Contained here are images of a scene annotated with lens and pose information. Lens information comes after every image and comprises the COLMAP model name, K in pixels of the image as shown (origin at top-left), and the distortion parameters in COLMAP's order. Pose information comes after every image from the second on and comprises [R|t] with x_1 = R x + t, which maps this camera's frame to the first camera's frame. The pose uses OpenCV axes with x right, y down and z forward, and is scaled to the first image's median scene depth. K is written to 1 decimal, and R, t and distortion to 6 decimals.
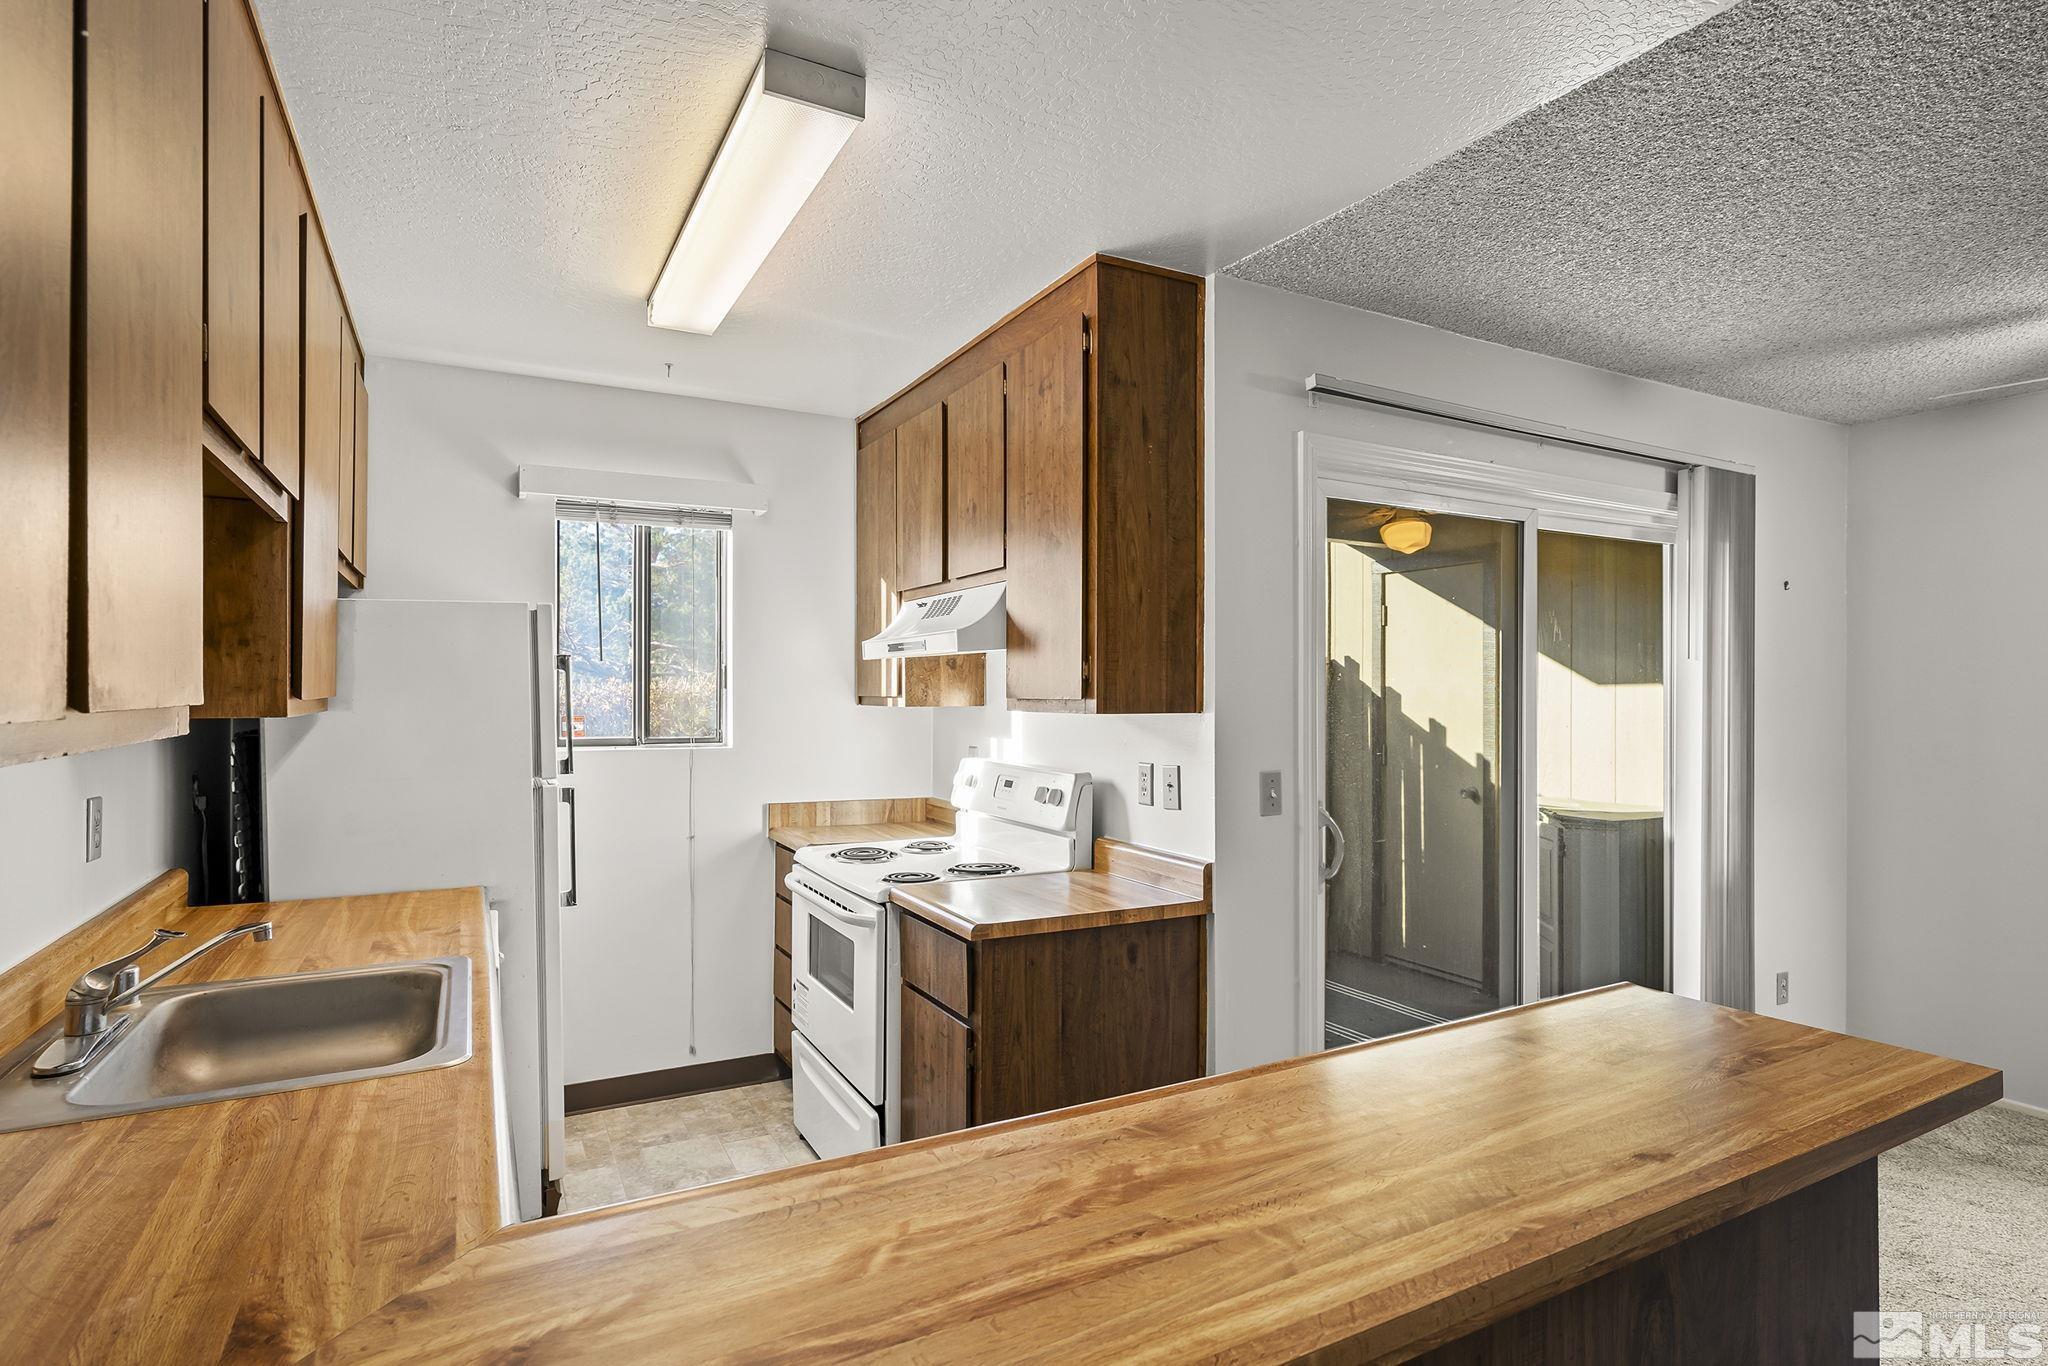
lens RADIAL K [[1020.9, 0, 1015.9], [0, 1020.9, 692.0], [0, 0, 1]] dist [0.010819, -0.000317]
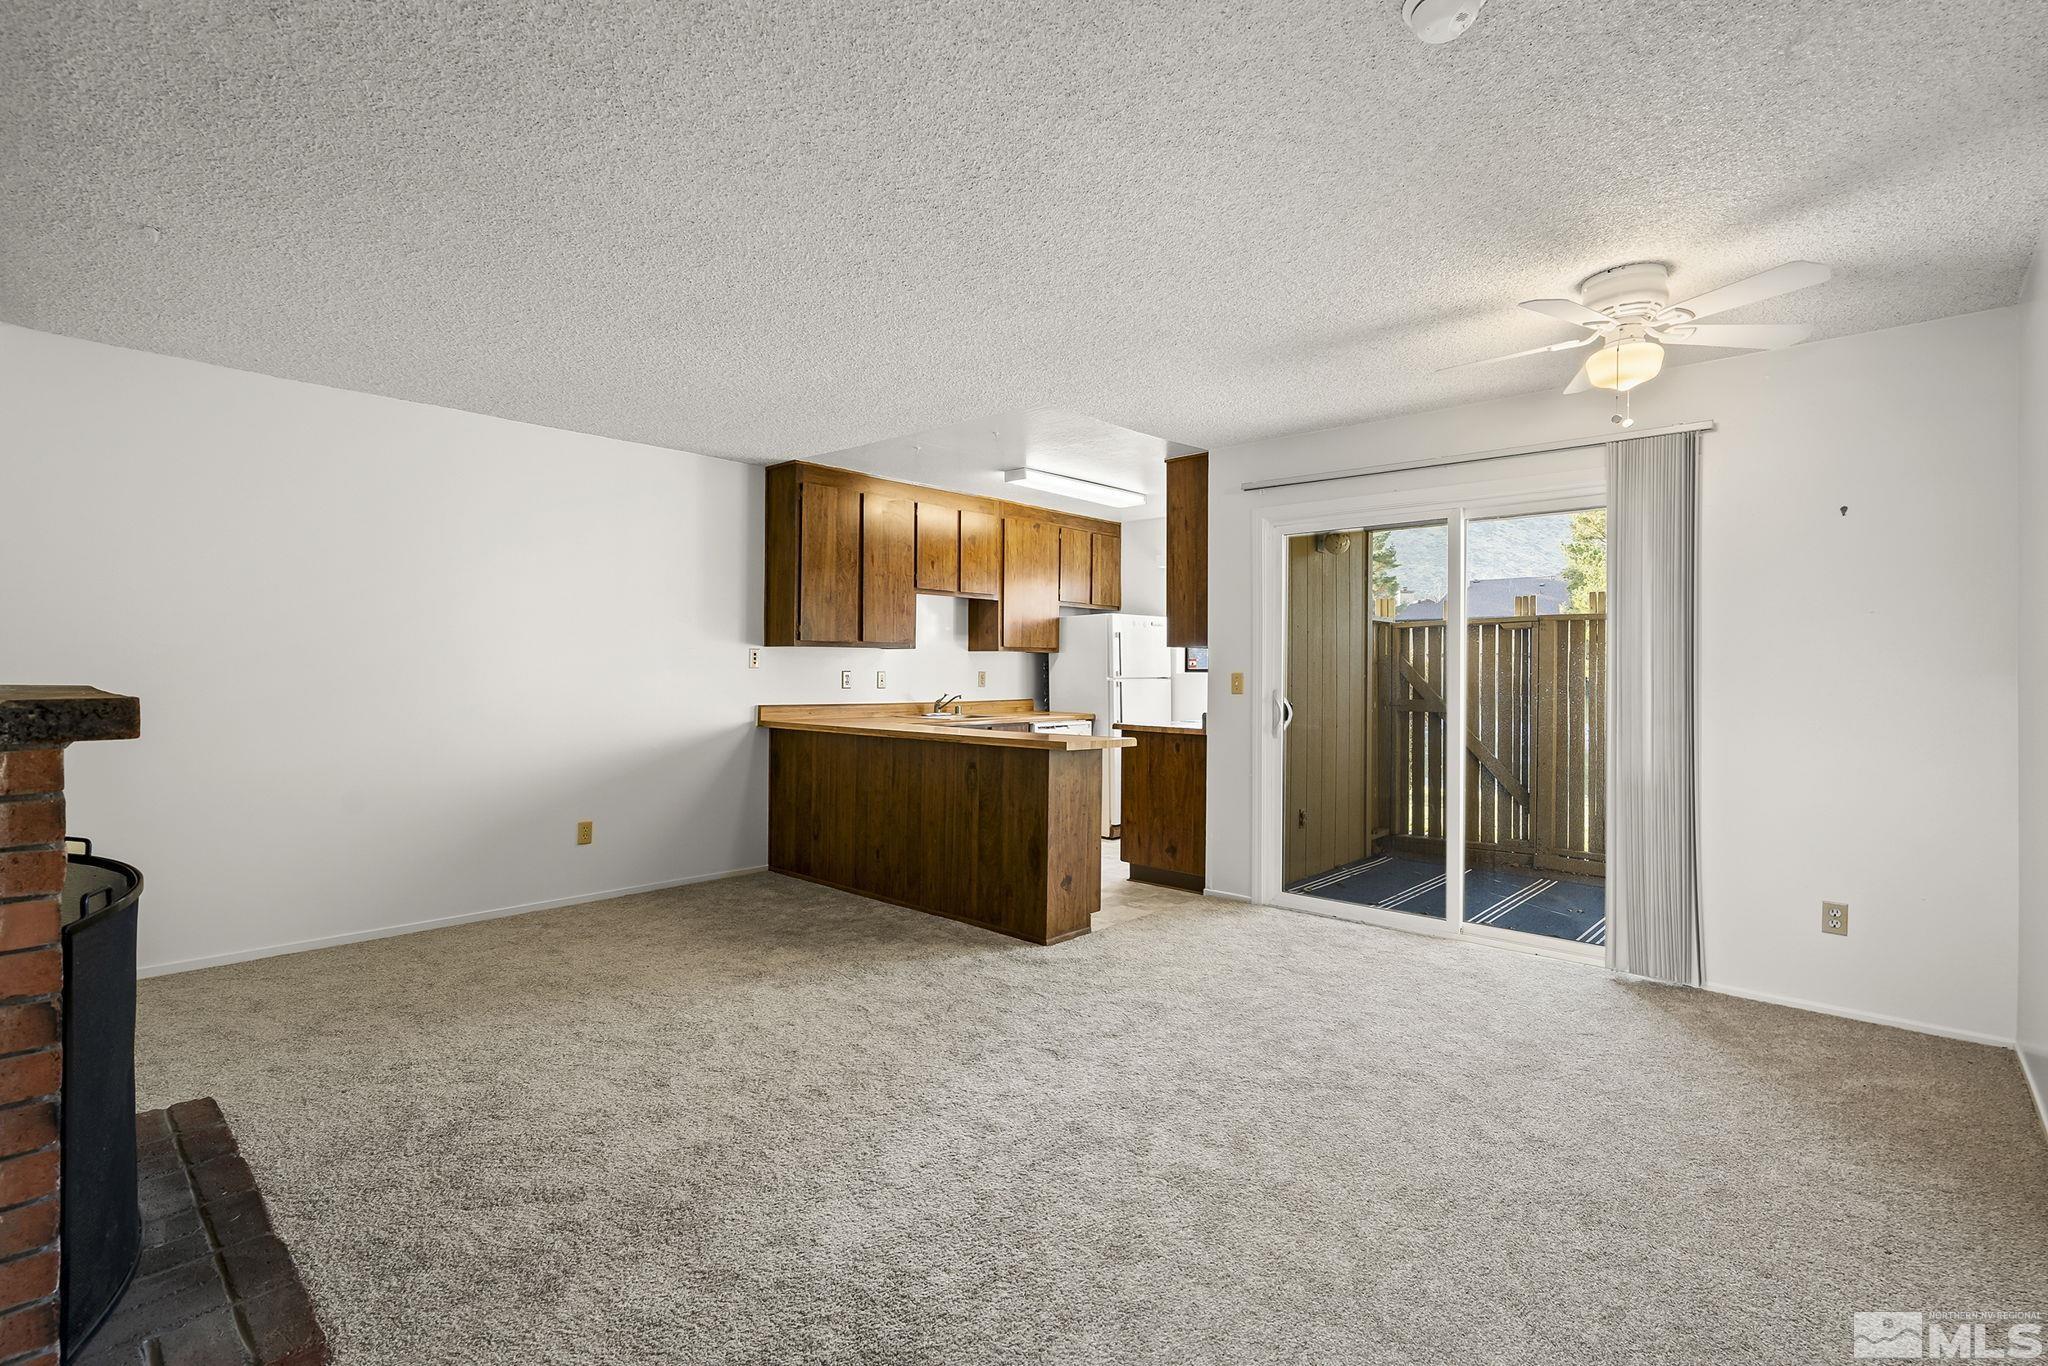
lens RADIAL K [[927.8, 0, 1017.9], [0, 927.8, 670.4], [0, 0, 1]] dist [0.001987, 0.001387]
pose [[0.330643, -0.001243, -0.943755, 1.713391], [-0.004769, 0.999984, -0.002988, 0.071195], [0.943744, 0.005489, 0.330632, -0.056010]]
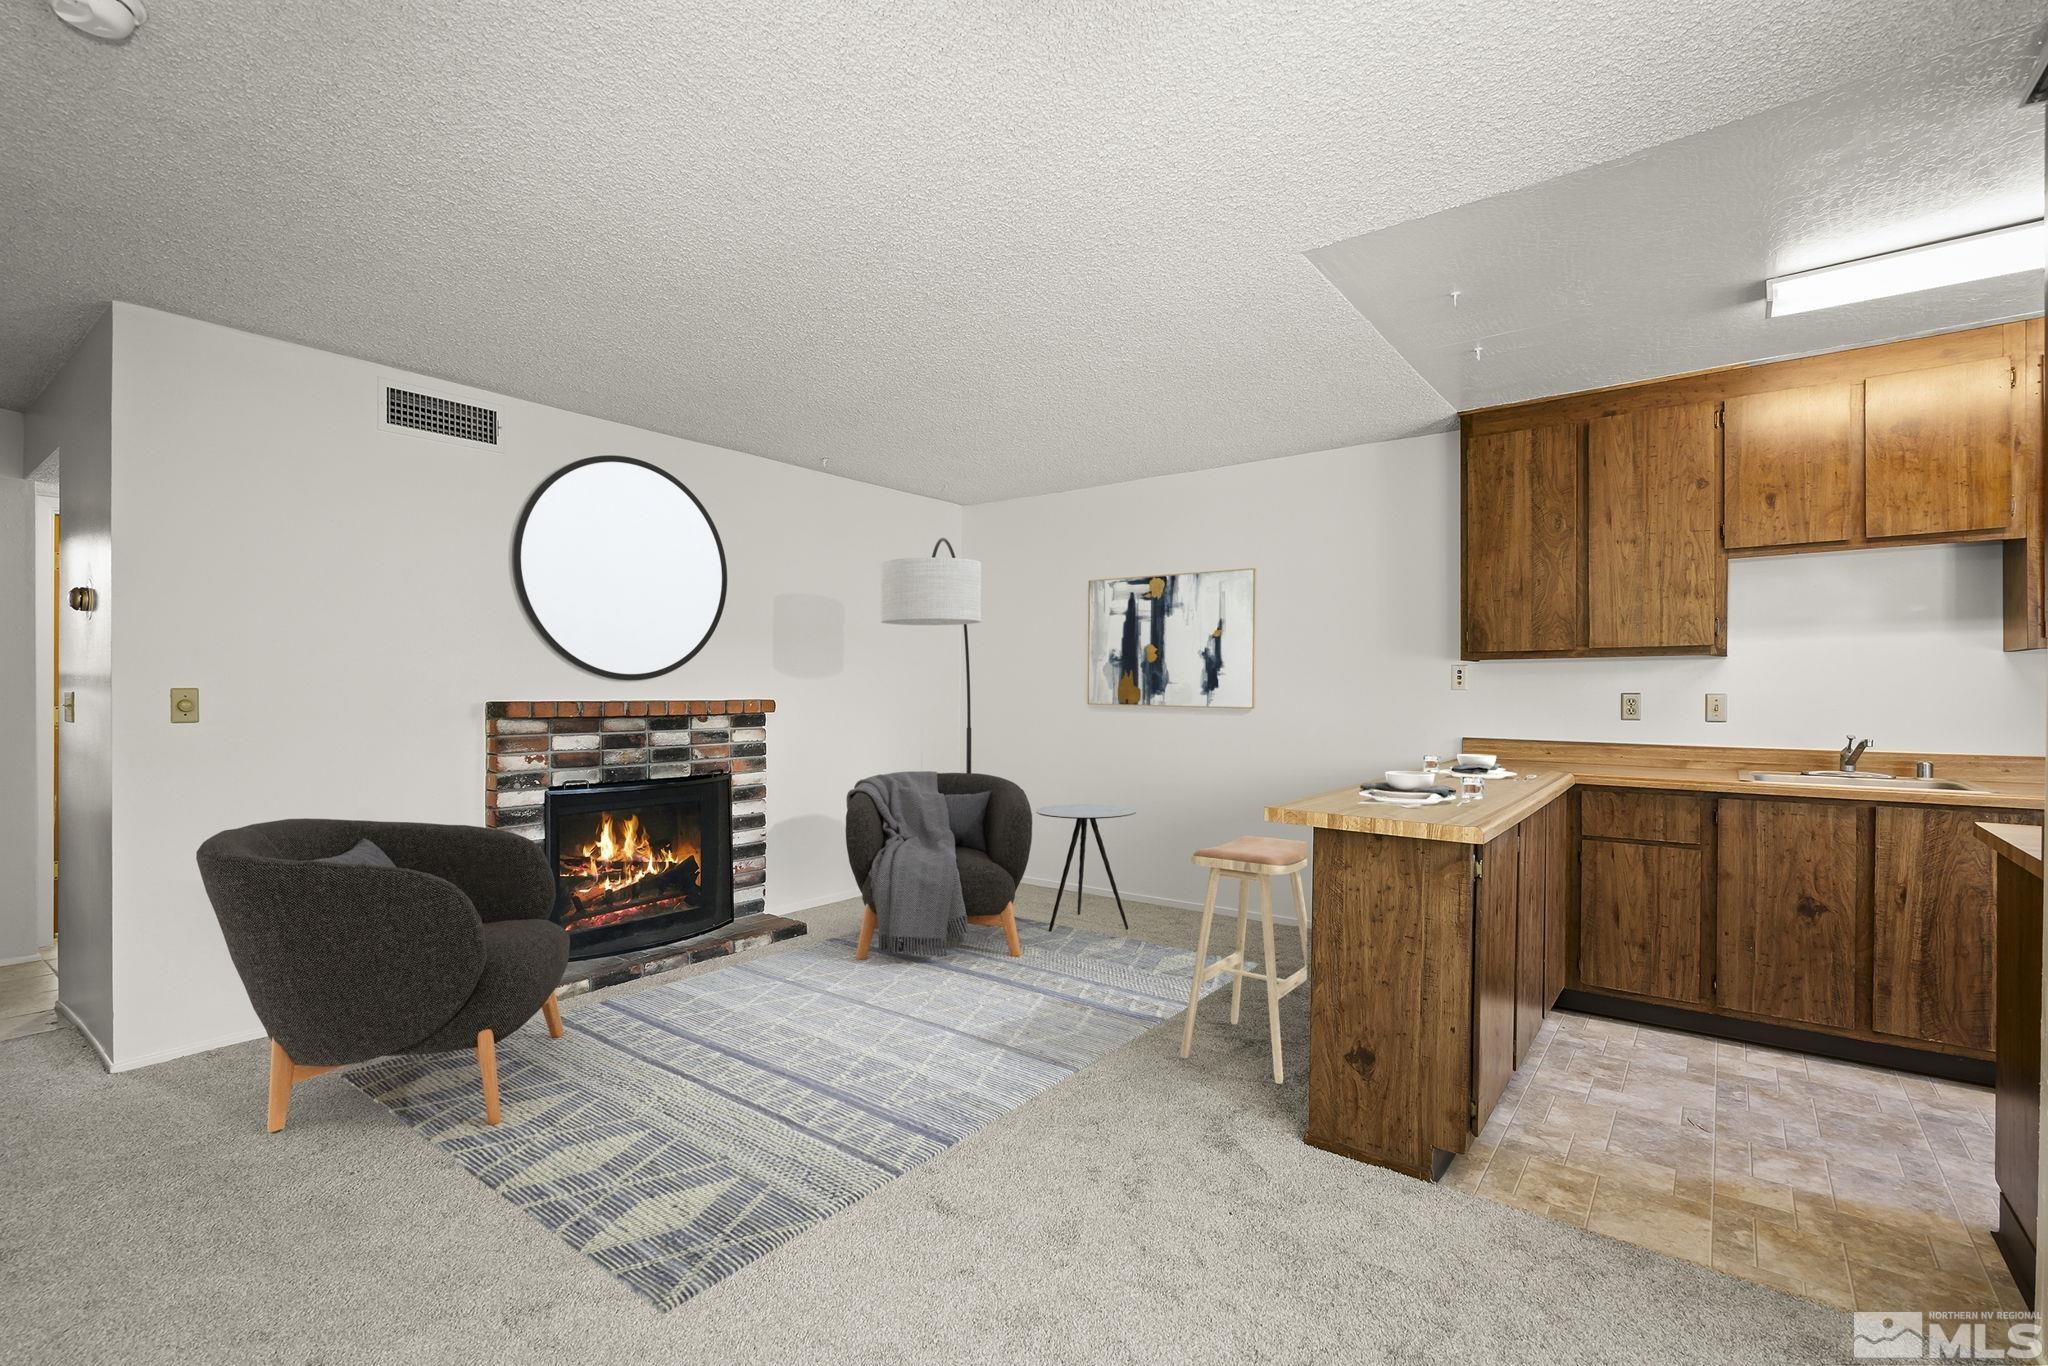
lens RADIAL K [[927.8, 0, 1035.1], [0, 927.8, 687.9], [0, 0, 1]] dist [0.001987, 0.001387]
pose [[-0.901838, -0.006516, -0.432026, 0.993998], [-0.005380, 0.999978, -0.003850, 0.070386], [0.432042, -0.001148, -0.901853, 1.118326]]
